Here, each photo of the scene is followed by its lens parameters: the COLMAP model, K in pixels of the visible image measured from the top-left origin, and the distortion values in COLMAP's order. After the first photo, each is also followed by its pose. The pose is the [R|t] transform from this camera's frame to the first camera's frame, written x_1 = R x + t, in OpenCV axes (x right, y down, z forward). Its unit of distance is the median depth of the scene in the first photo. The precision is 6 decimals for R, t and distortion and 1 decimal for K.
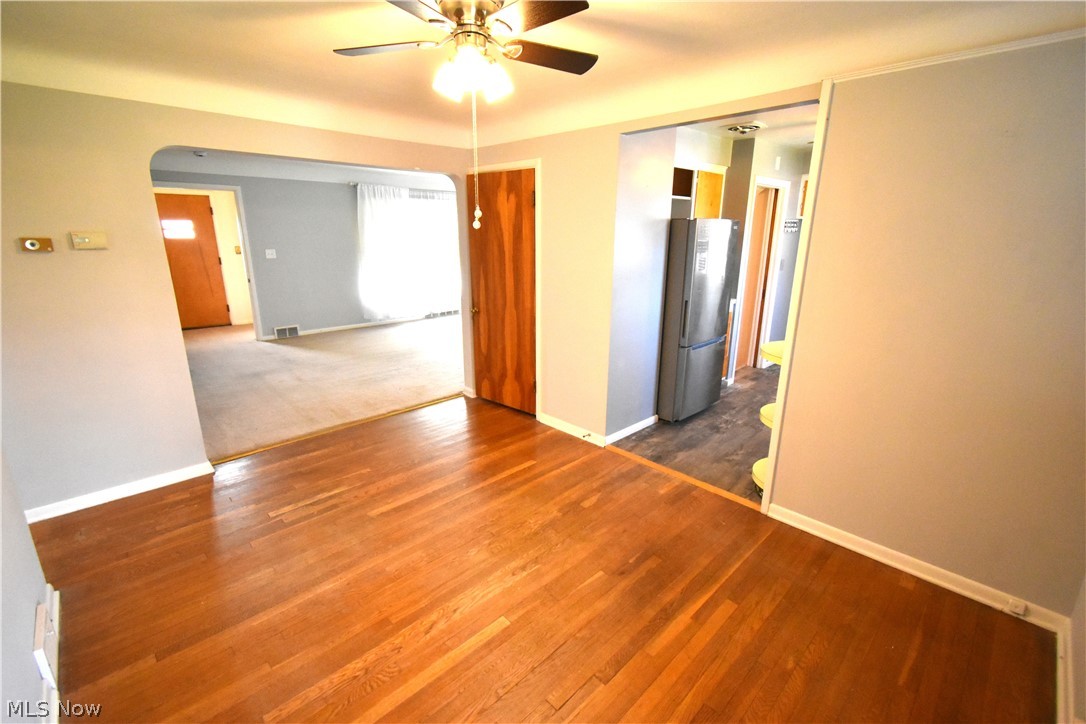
lens RADIAL K [[479.8, 0, 547.3], [0, 479.8, 364.0], [0, 0, 1]] dist [0.008154, -0.005238]
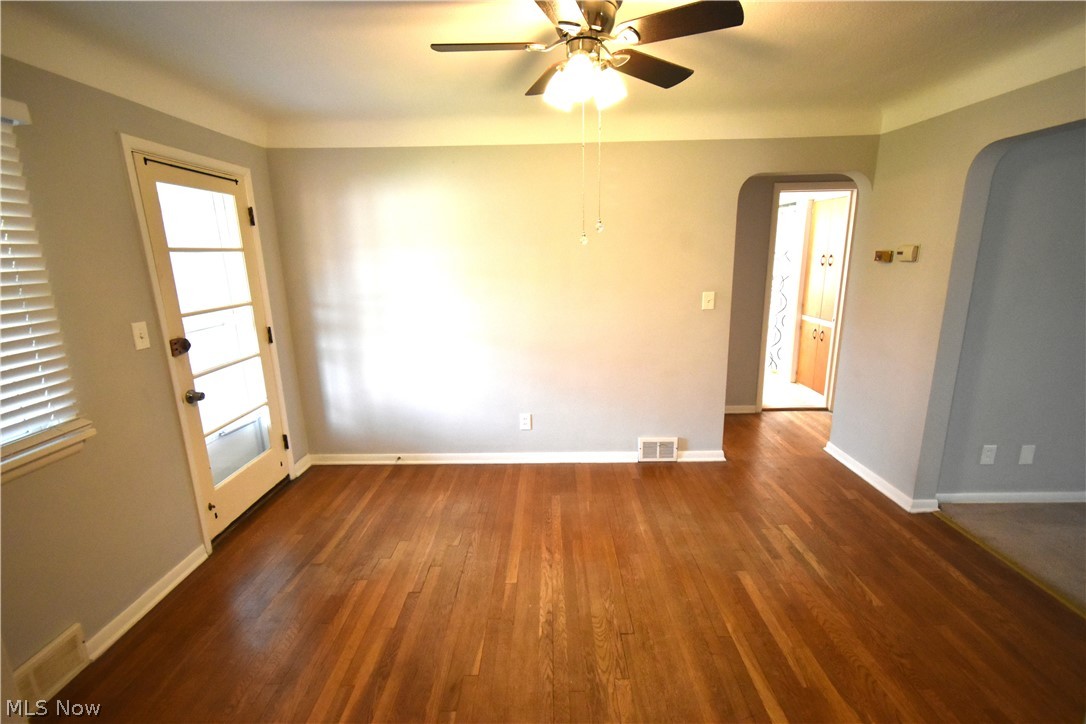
lens RADIAL K [[479.8, 0, 544.1], [0, 479.8, 361.6], [0, 0, 1]] dist [0.008154, -0.005238]
pose [[-0.709950, 0.164287, -0.684822, 0.311965], [-0.176703, 0.899749, 0.399034, -0.232785], [0.681724, 0.404304, -0.609746, 0.858621]]
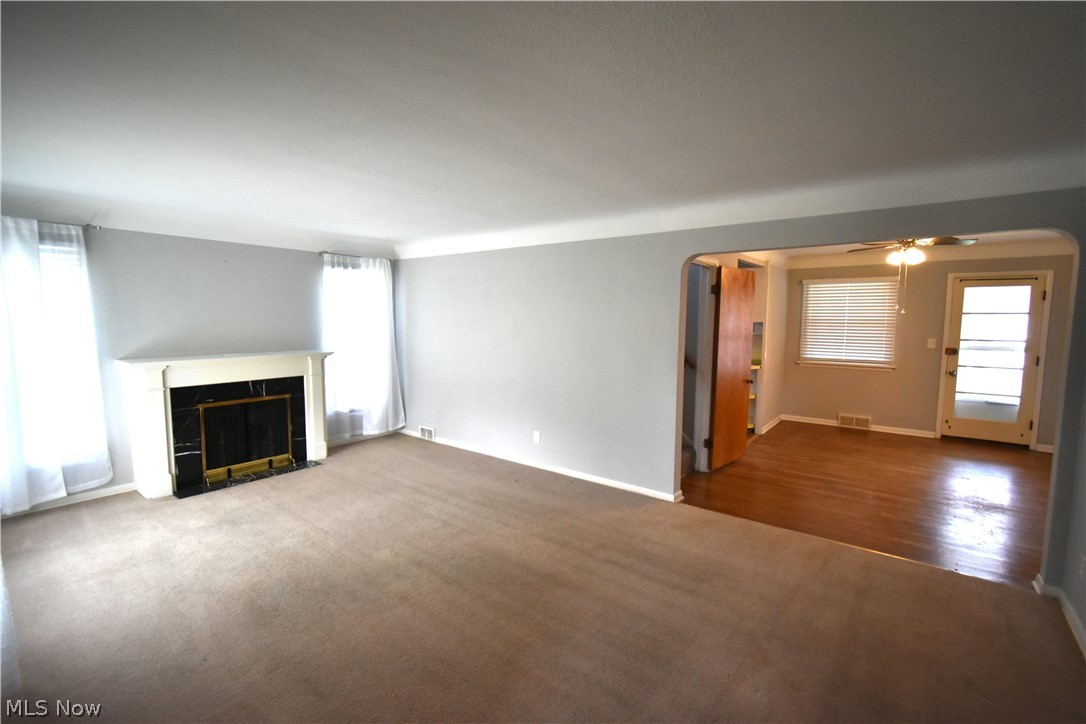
lens RADIAL K [[479.8, 0, 548.6], [0, 479.8, 360.5], [0, 0, 1]] dist [0.008154, -0.005238]
pose [[-0.138923, -0.098479, 0.985394, -1.234186], [0.261147, 0.956179, 0.132377, -0.450332], [-0.955250, 0.275723, -0.107118, 1.616496]]
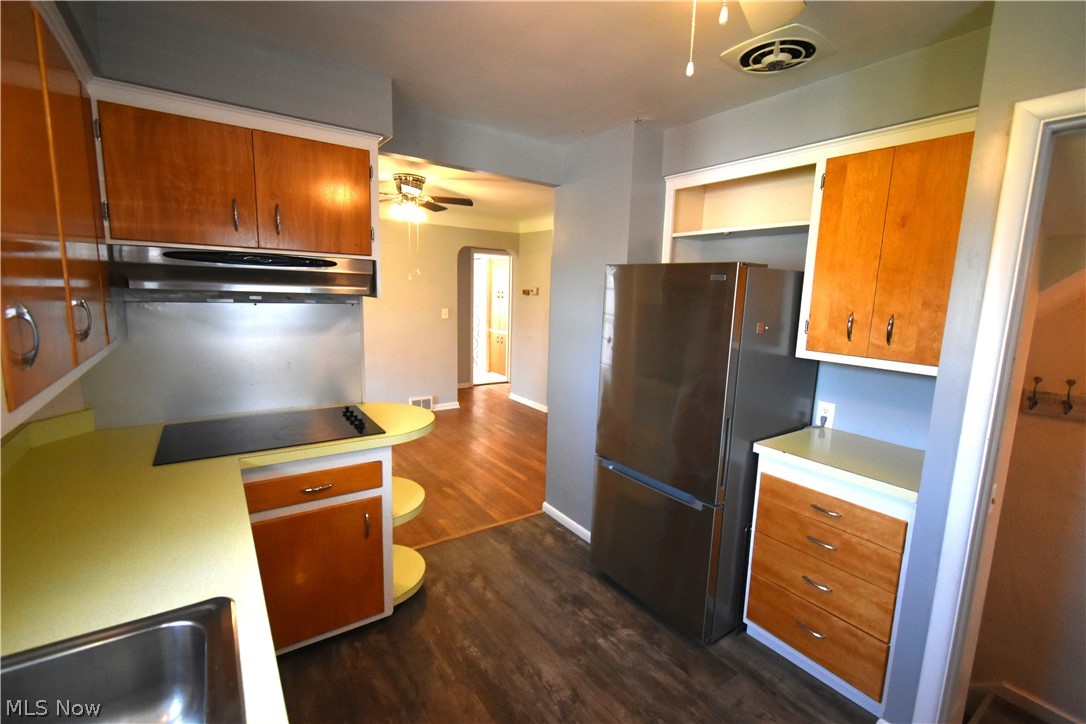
lens RADIAL K [[479.8, 0, 547.5], [0, 479.8, 361.6], [0, 0, 1]] dist [0.008154, -0.005238]
pose [[-0.161458, 0.137253, -0.977288, 0.985497], [-0.297947, 0.937292, 0.180860, -0.268702], [0.940829, 0.320382, -0.110439, 1.018091]]
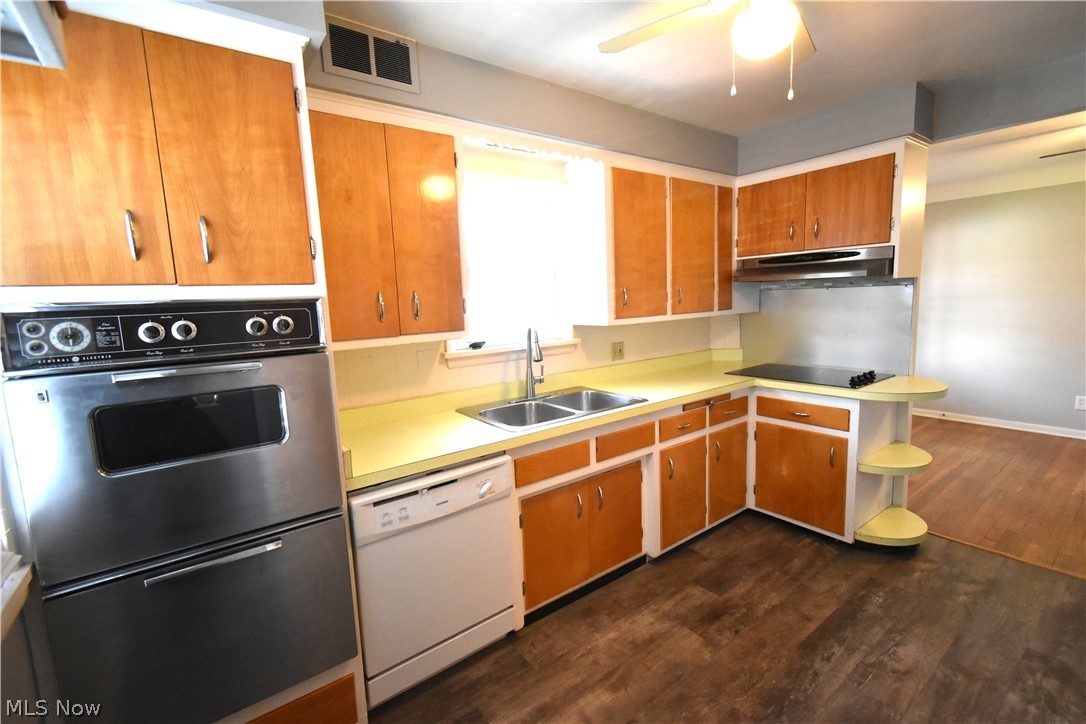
lens RADIAL K [[479.8, 0, 545.0], [0, 479.8, 362.4], [0, 0, 1]] dist [0.008154, -0.005238]
pose [[-0.990639, 0.017974, 0.135318, 0.825162], [0.070454, 0.916380, 0.394062, -0.368728], [-0.116920, 0.399907, -0.909068, 1.465378]]
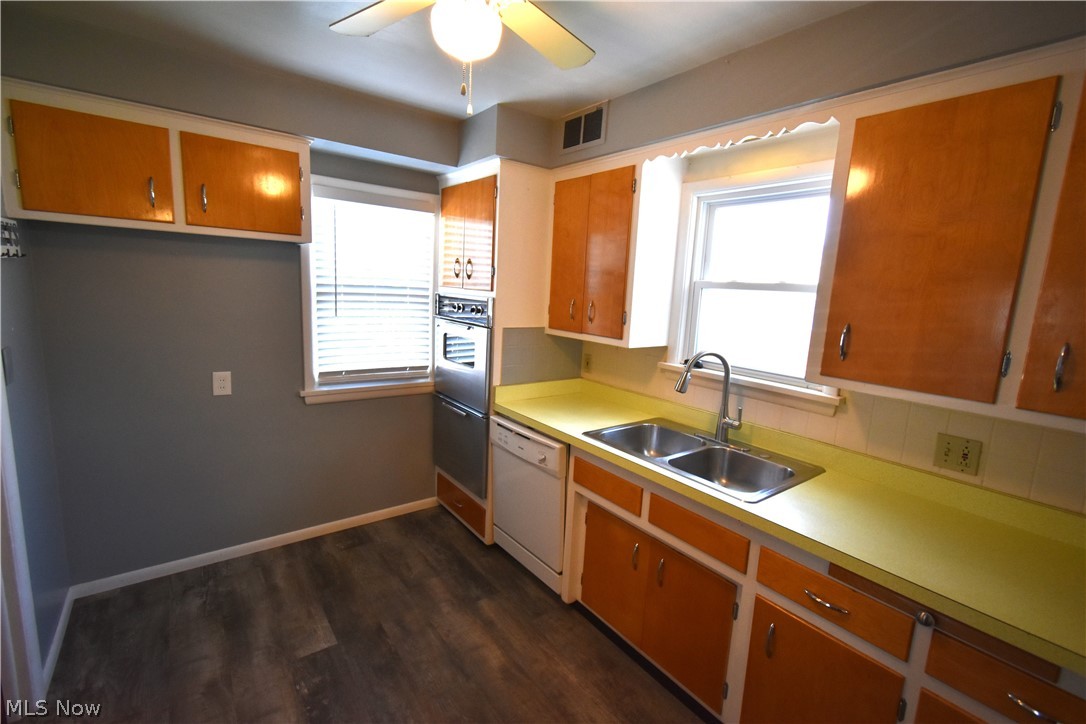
lens RADIAL K [[479.8, 0, 547.7], [0, 479.8, 361.9], [0, 0, 1]] dist [0.008154, -0.005238]
pose [[0.124382, -0.156518, 0.979812, 0.360487], [0.220589, 0.967130, 0.126490, -0.259201], [-0.967404, 0.200403, 0.154819, 0.945851]]
